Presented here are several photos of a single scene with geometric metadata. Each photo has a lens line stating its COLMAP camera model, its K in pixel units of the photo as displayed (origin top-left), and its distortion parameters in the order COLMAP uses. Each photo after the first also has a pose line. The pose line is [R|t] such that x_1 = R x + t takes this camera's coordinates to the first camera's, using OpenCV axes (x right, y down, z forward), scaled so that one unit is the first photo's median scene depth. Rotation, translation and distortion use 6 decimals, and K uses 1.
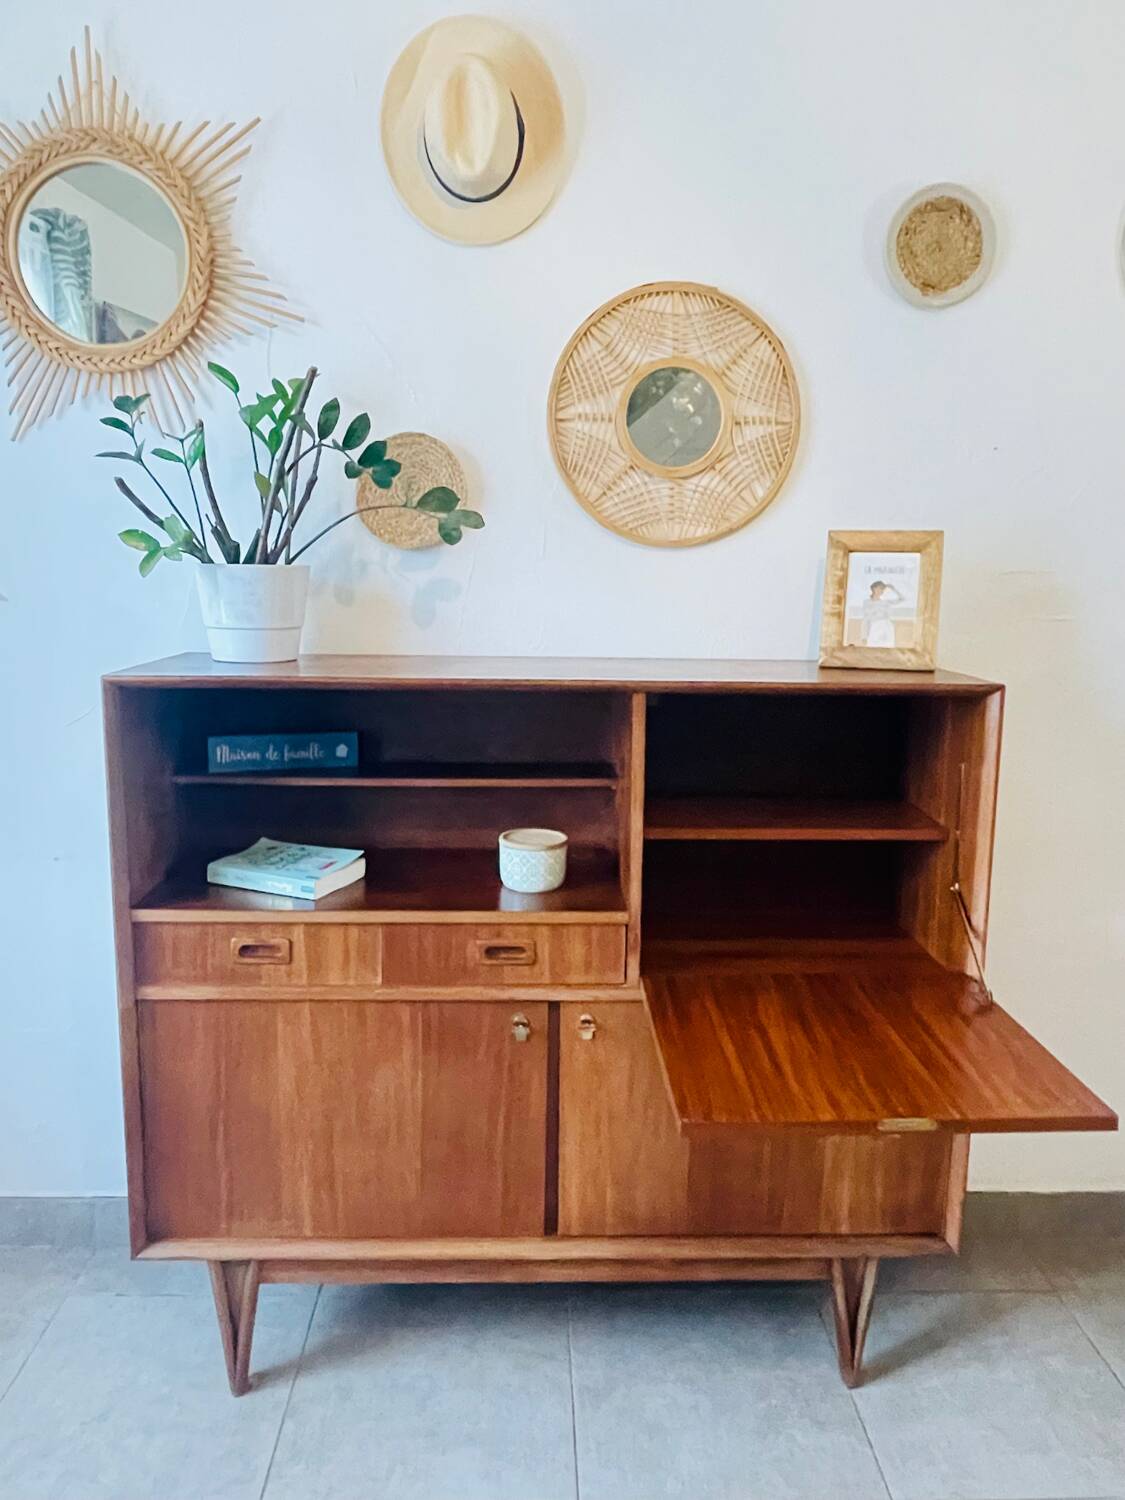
lens RADIAL K [[1094.7, 0, 557.0], [0, 1094.7, 736.2], [0, 0, 1]] dist [-0.003424, -0.004577]
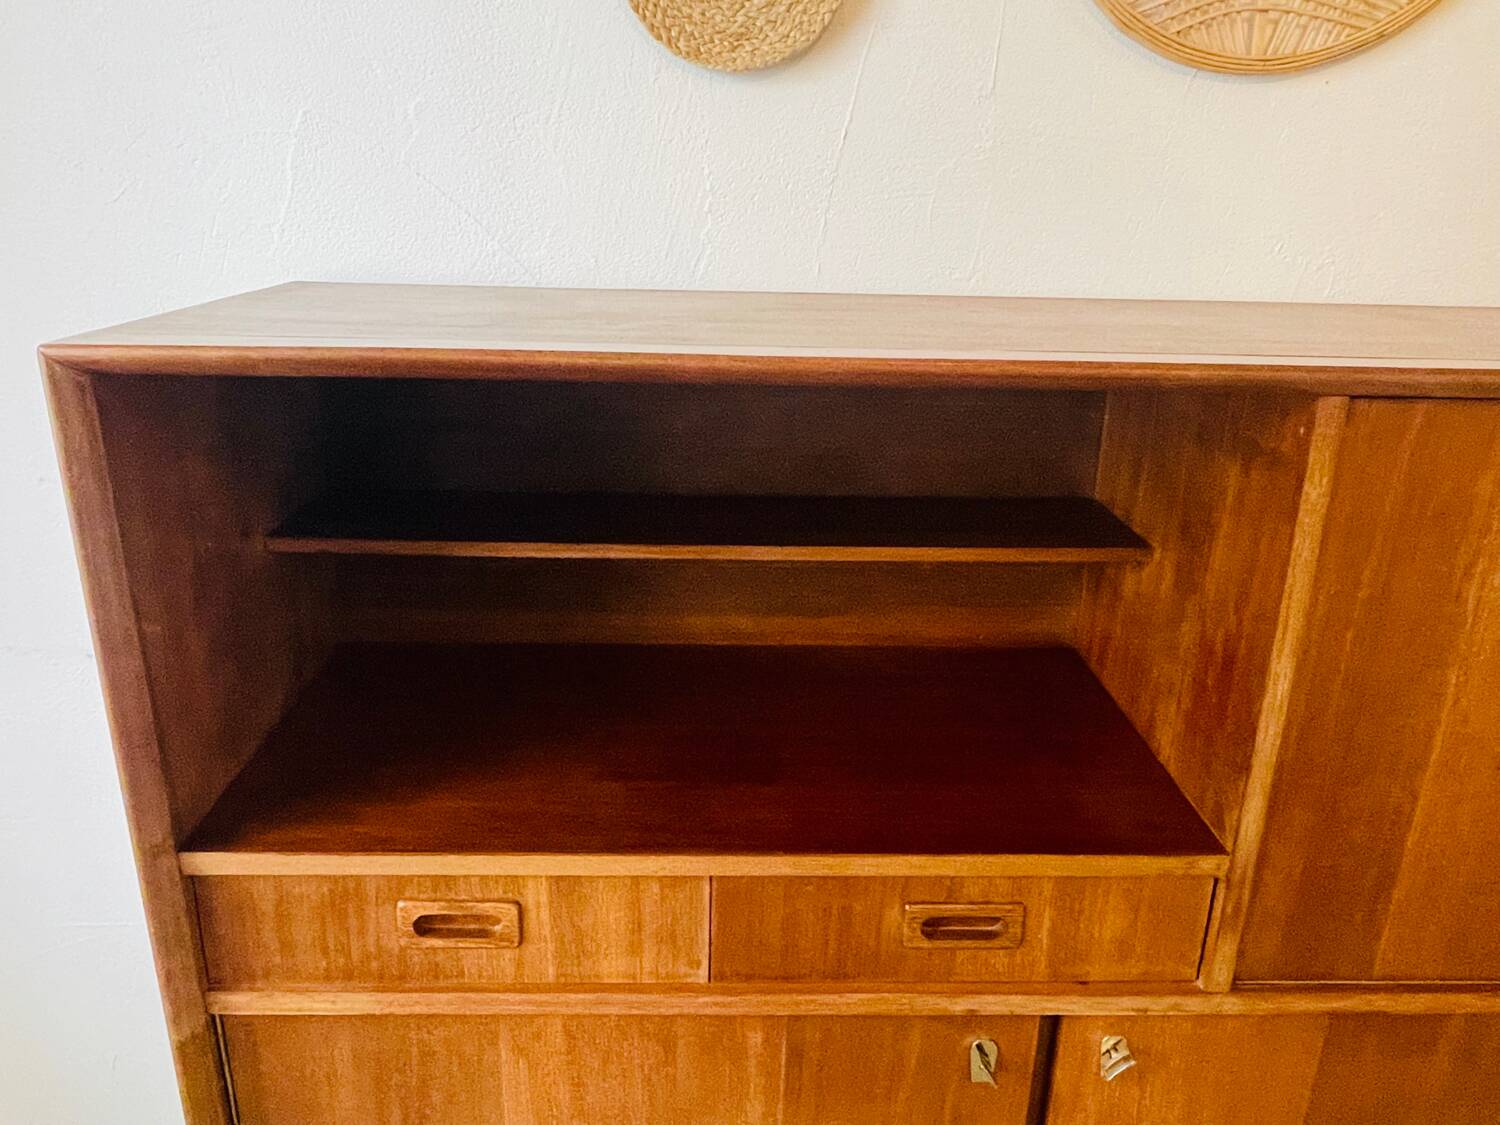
lens RADIAL K [[1094.7, 0, 748.2], [0, 1094.7, 561.5], [0, 0, 1]] dist [-0.003424, -0.004577]
pose [[0.999945, 0.008618, -0.005976, -0.131977], [-0.007436, 0.984456, 0.175472, -0.043099], [0.007396, -0.175418, 0.984466, 0.516010]]
